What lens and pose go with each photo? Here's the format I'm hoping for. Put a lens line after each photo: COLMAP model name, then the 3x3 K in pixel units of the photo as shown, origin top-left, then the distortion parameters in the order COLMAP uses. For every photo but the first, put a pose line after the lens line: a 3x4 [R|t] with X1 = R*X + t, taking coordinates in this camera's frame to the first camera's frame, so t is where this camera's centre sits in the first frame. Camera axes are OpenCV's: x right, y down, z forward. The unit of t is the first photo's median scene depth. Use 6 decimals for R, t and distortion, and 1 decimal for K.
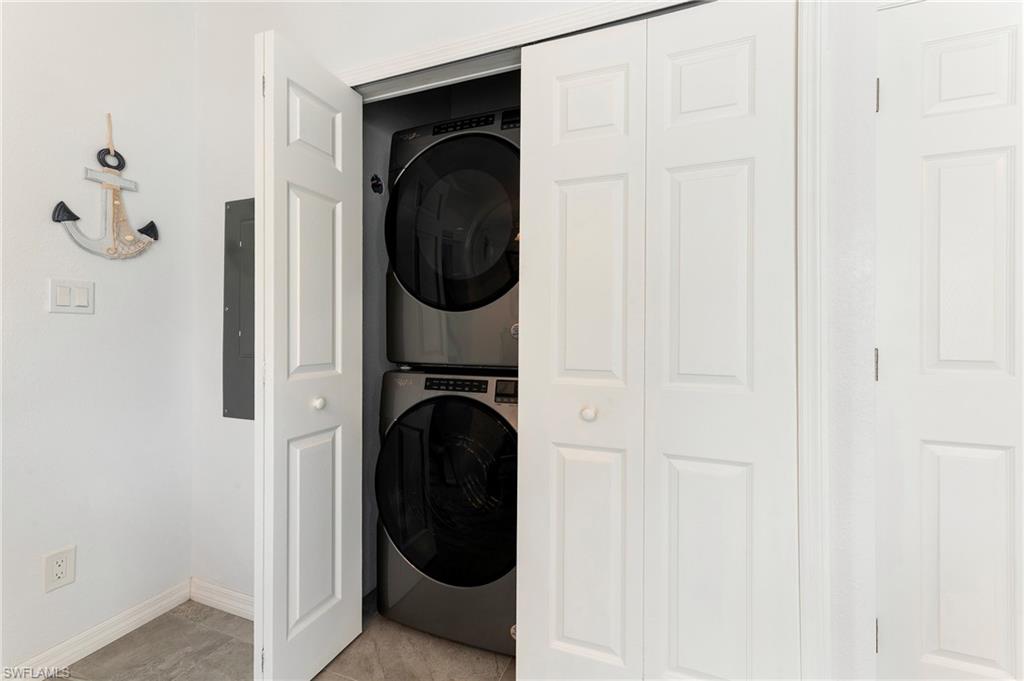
lens RADIAL K [[425.2, 0, 532.6], [0, 425.2, 327.4], [0, 0, 1]] dist [-0.001114, -0.000243]
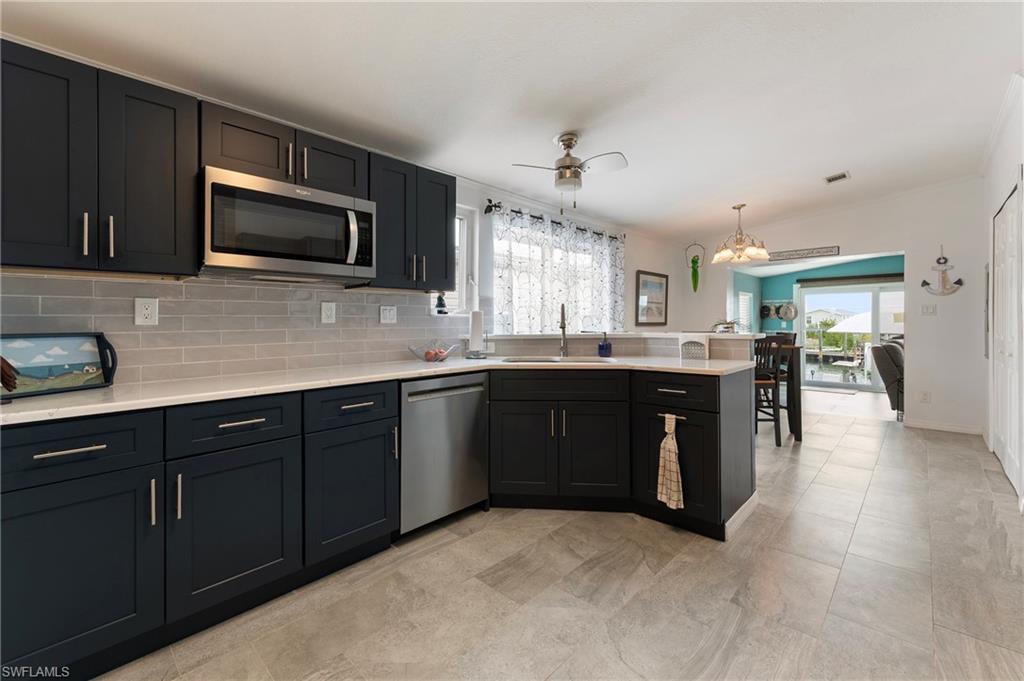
lens RADIAL K [[422.6, 0, 517.2], [0, 422.6, 327.5], [0, 0, 1]] dist [0.002024, 0.000114]
pose [[-0.397960, 0.004413, -0.917392, 2.758108], [0.005346, 0.999983, 0.002492, 0.031577], [0.917387, -0.003912, -0.397977, -0.490080]]
